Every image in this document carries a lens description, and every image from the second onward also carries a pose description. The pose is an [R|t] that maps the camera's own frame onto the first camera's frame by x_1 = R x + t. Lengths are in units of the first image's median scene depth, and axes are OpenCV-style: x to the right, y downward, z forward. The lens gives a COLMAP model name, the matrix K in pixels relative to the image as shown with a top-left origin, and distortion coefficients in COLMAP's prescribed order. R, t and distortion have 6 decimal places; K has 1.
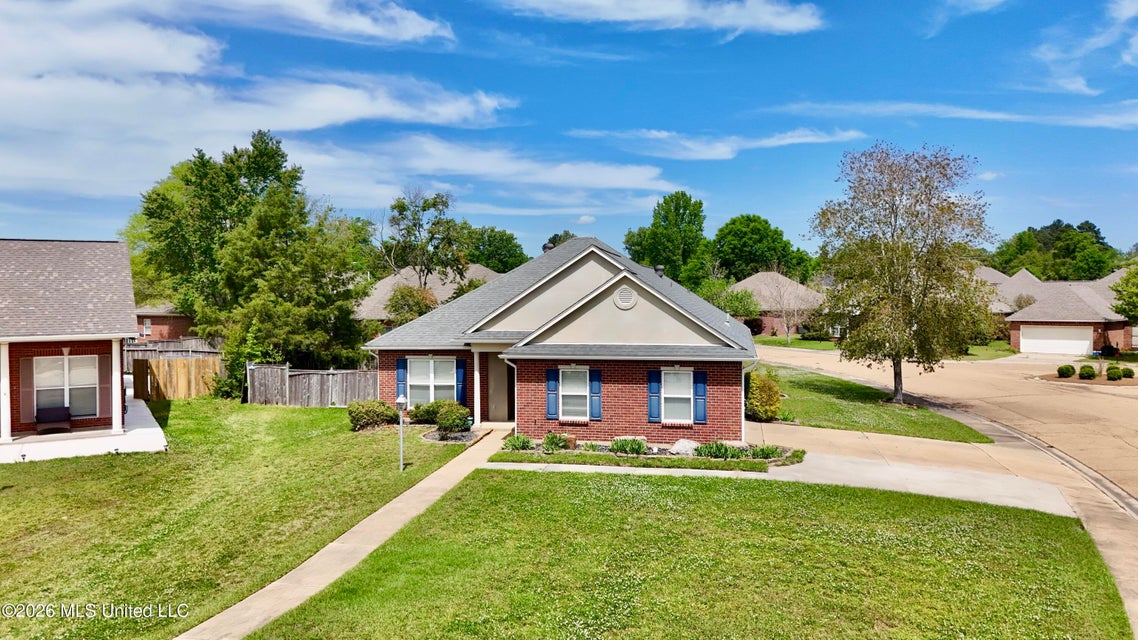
lens RADIAL K [[831.7, 0, 563.3], [0, 831.7, 351.3], [0, 0, 1]] dist [0.066115, -0.052587]
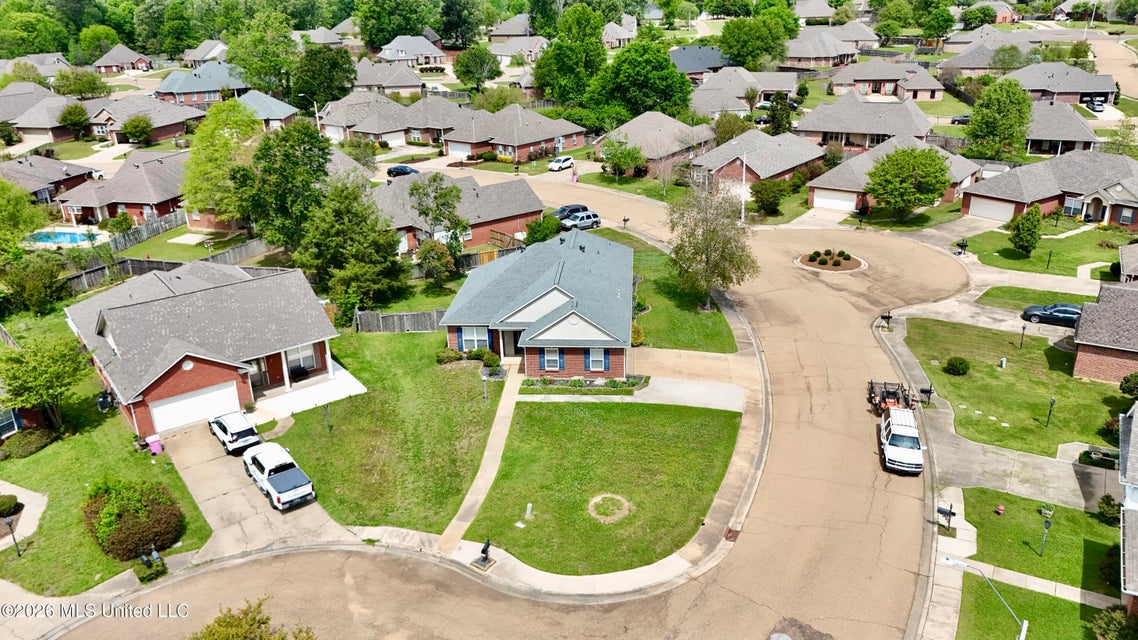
lens RADIAL K [[831.7, 0, 563.3], [0, 831.7, 351.3], [0, 0, 1]] dist [0.066115, -0.052587]
pose [[0.991894, -0.067932, 0.107390, -0.164911], [0.027995, 0.941165, 0.336785, -0.608885], [-0.123950, -0.331048, 0.935438, -0.934619]]
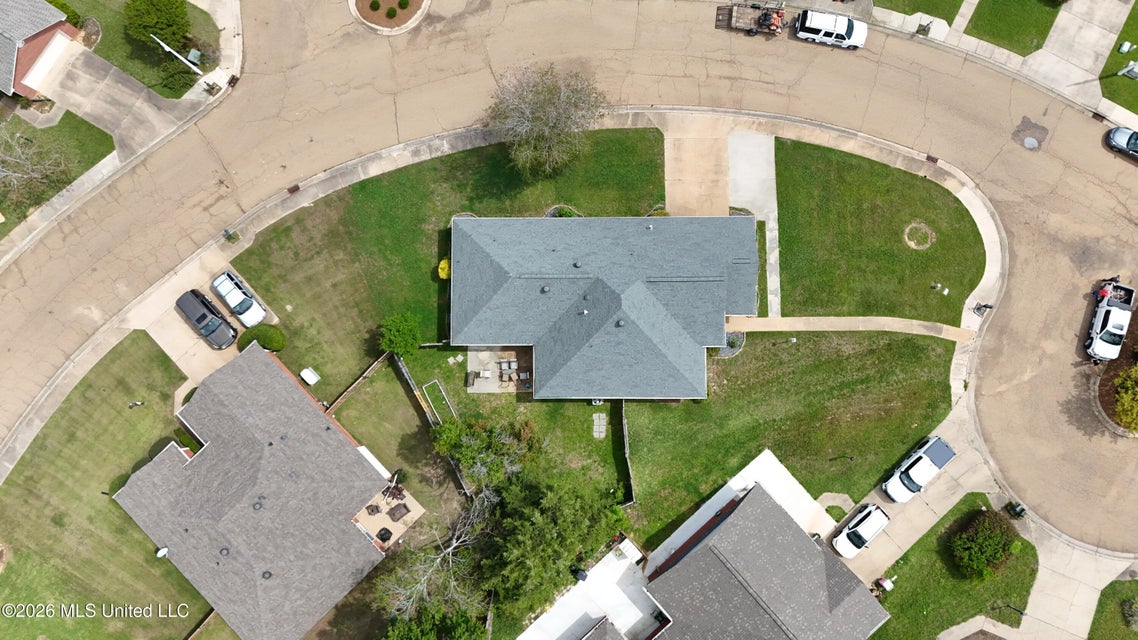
lens RADIAL K [[831.7, 0, 563.3], [0, 831.7, 351.3], [0, 0, 1]] dist [0.066115, -0.052587]
pose [[-0.212251, -0.974452, 0.073435, -0.206963], [0.060750, 0.061844, 0.996235, -2.109934], [-0.975325, 0.215913, 0.046072, 1.224962]]
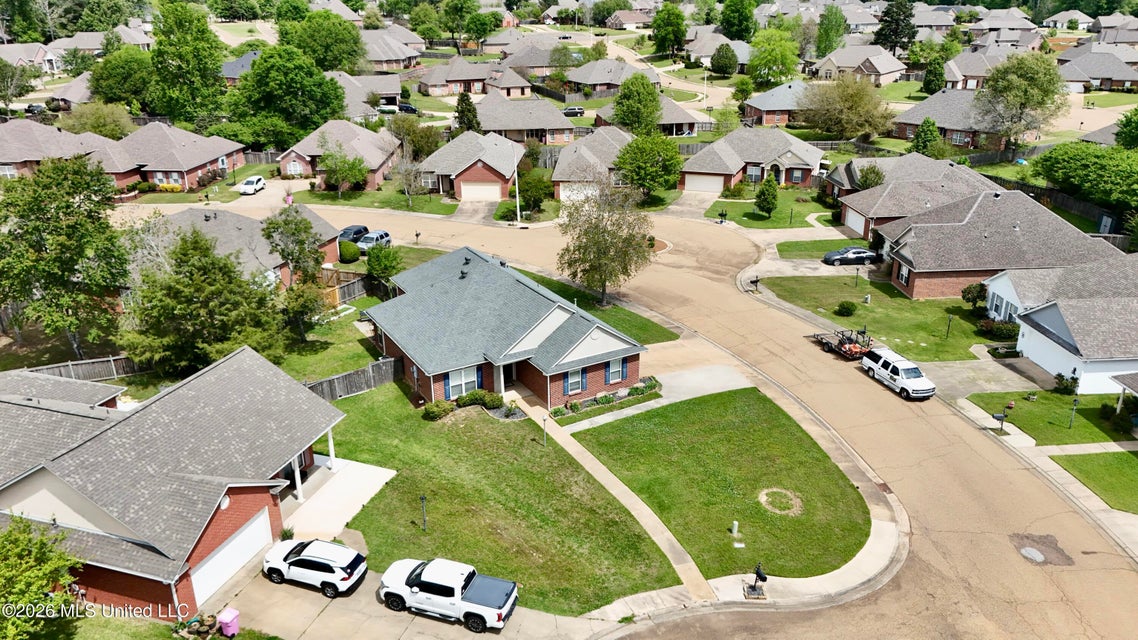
lens RADIAL K [[840.2, 0, 568.0], [0, 840.2, 350.3], [0, 0, 1]] dist [0.059364, -0.061060]
pose [[0.745310, -0.269663, 0.609749, -1.062294], [0.050390, 0.934722, 0.351790, -0.642685], [-0.664811, -0.231467, 0.710246, -0.405692]]
